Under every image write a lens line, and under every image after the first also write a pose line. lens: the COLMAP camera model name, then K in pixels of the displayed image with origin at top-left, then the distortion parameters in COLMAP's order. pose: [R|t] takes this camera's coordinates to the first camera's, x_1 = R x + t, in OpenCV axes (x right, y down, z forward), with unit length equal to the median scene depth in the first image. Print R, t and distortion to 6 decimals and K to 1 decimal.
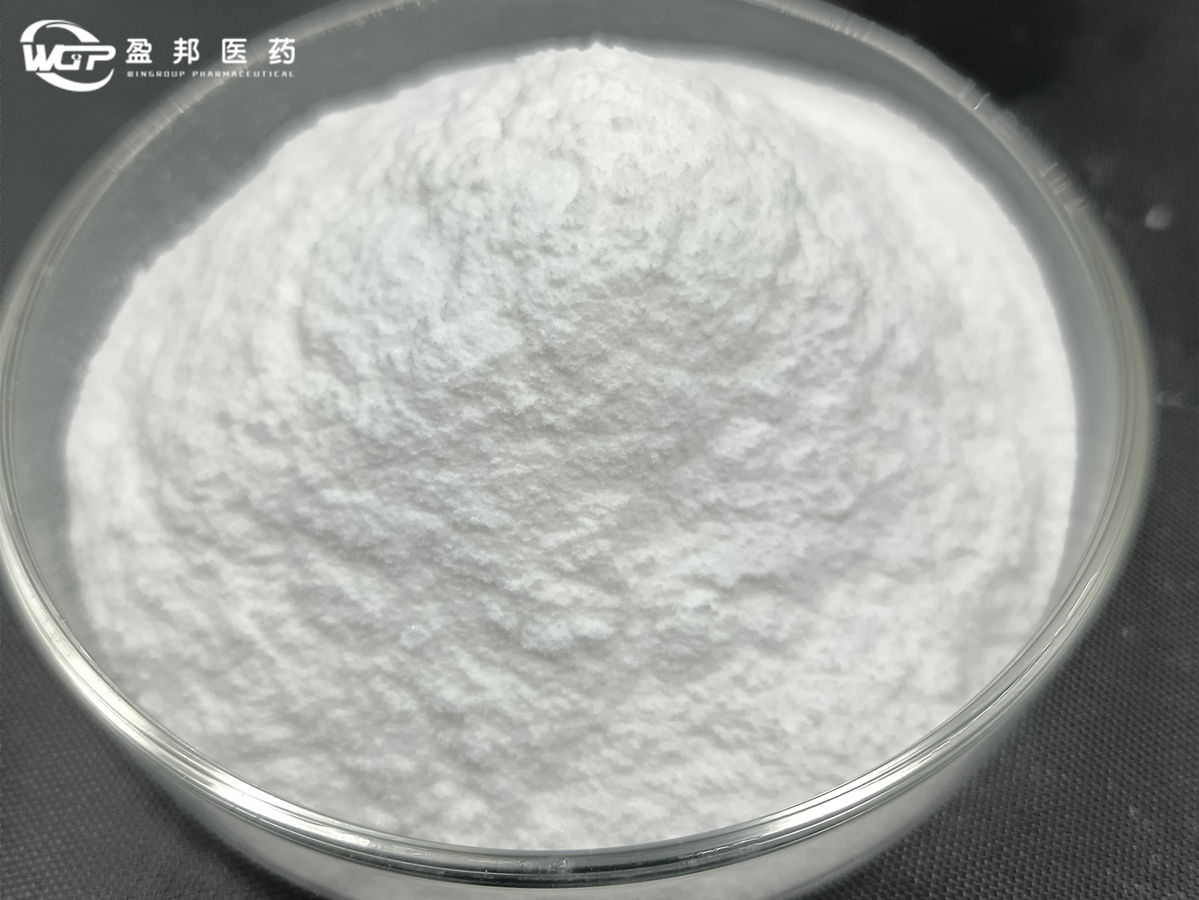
lens RADIAL K [[993.7, 0, 599.5], [0, 993.7, 450.0], [0, 0, 1]] dist [-0.003059, -0.005581]
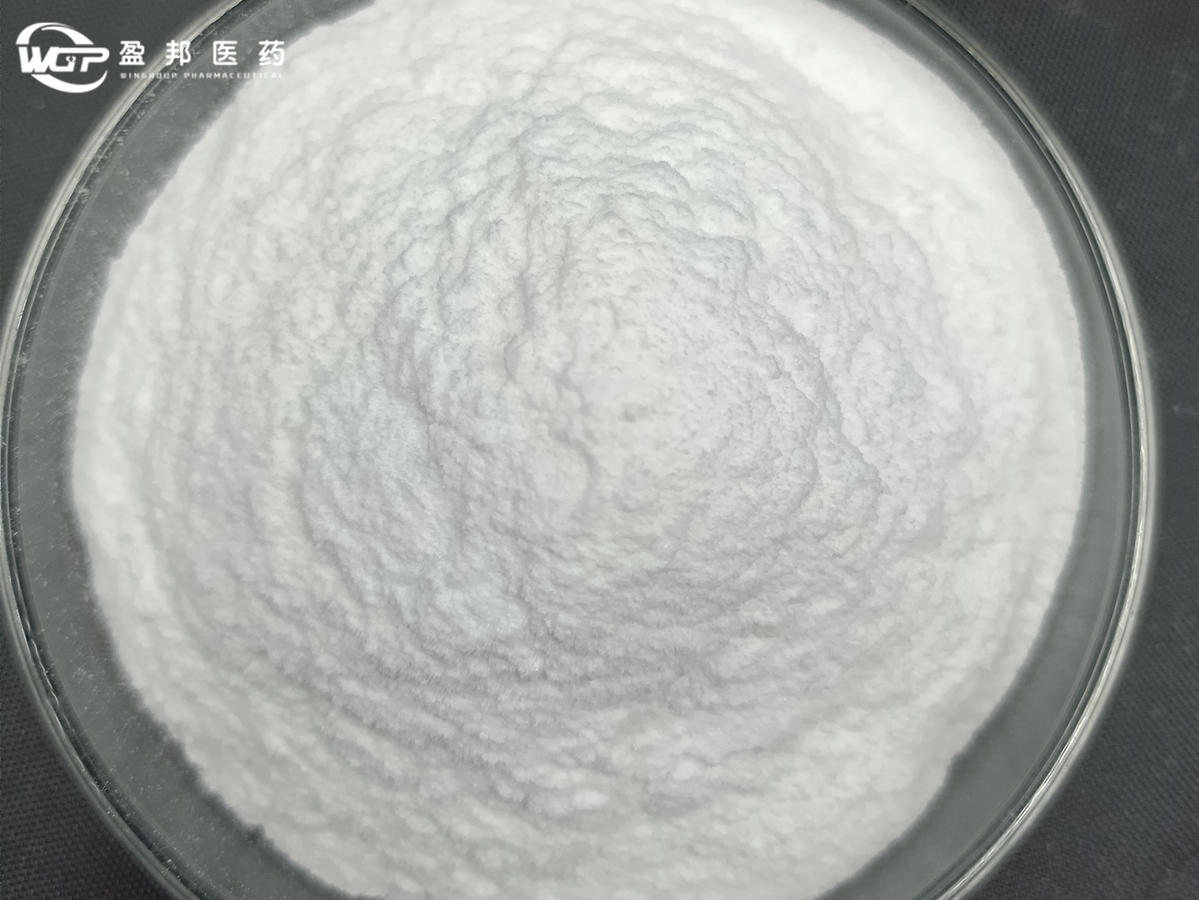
lens RADIAL K [[979.6, 0, 614.2], [0, 979.6, 448.4], [0, 0, 1]] dist [0.000219, -0.002317]
pose [[0.999458, 0.029399, 0.014834, -0.008855], [-0.032895, 0.911840, 0.409225, -0.641057], [-0.001495, -0.409491, 0.912313, 0.155410]]
